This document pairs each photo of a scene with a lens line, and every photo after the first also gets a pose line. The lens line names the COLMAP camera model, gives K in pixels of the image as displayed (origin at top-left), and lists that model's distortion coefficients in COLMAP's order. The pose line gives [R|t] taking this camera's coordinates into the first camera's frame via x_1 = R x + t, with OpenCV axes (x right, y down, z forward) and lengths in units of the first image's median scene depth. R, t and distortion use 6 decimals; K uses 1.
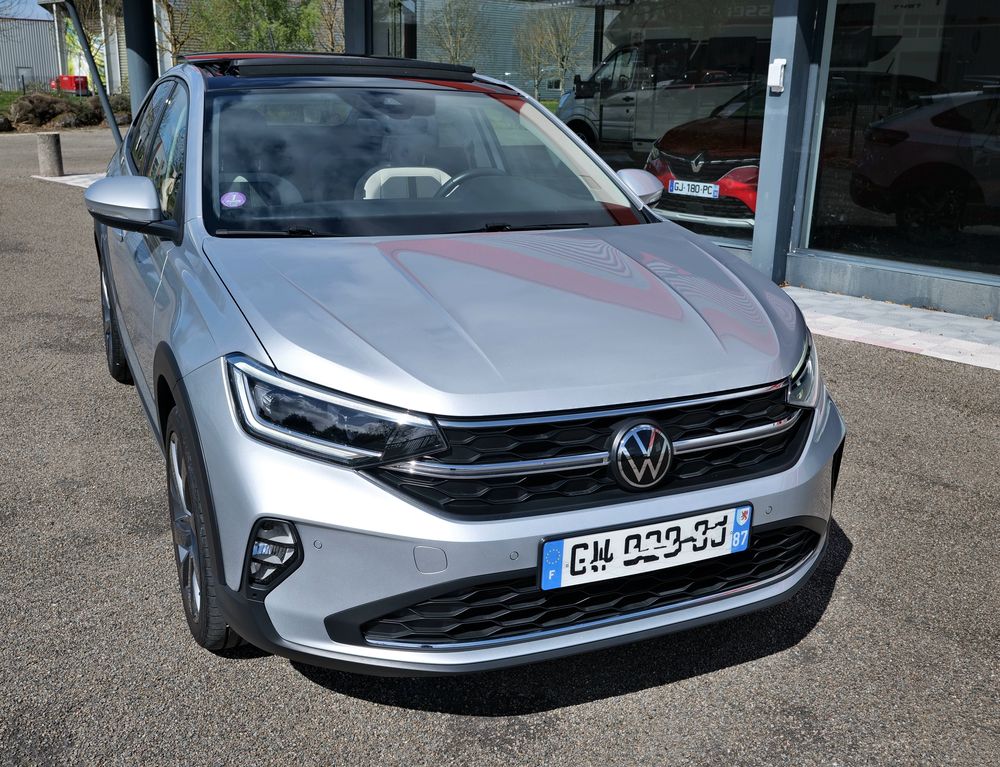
lens RADIAL K [[889.3, 0, 498.9], [0, 889.3, 386.3], [0, 0, 1]] dist [0.005348, -0.020273]
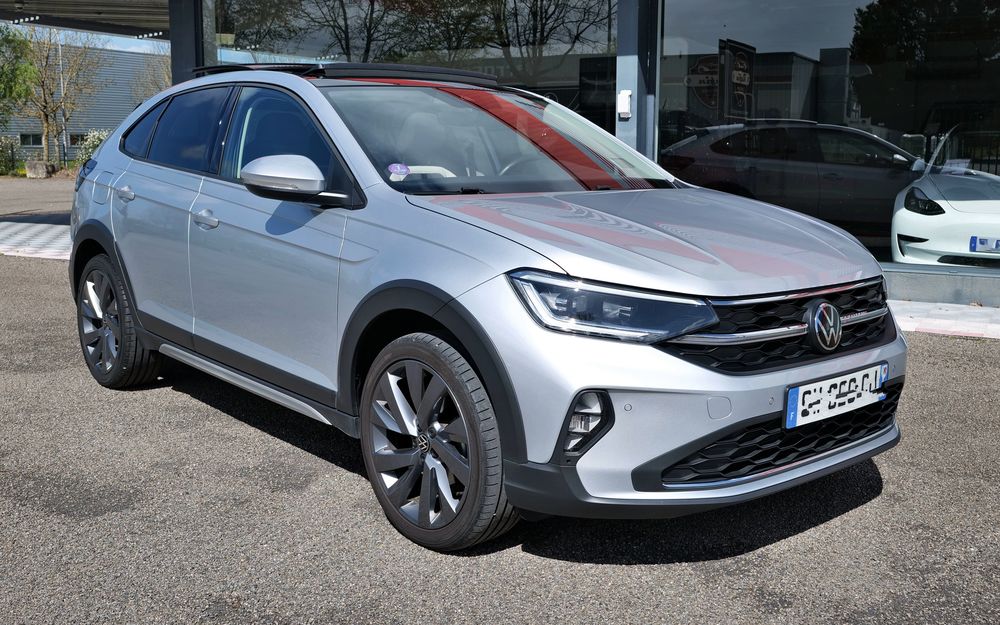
lens RADIAL K [[891.4, 0, 499.0], [0, 891.4, 309.9], [0, 0, 1]] dist [0.017063, -0.016614]
pose [[0.960096, -0.062096, 0.272689, -0.680527], [0.098223, 0.987794, -0.120893, 0.168538], [-0.261854, 0.142853, 0.954477, -0.158277]]
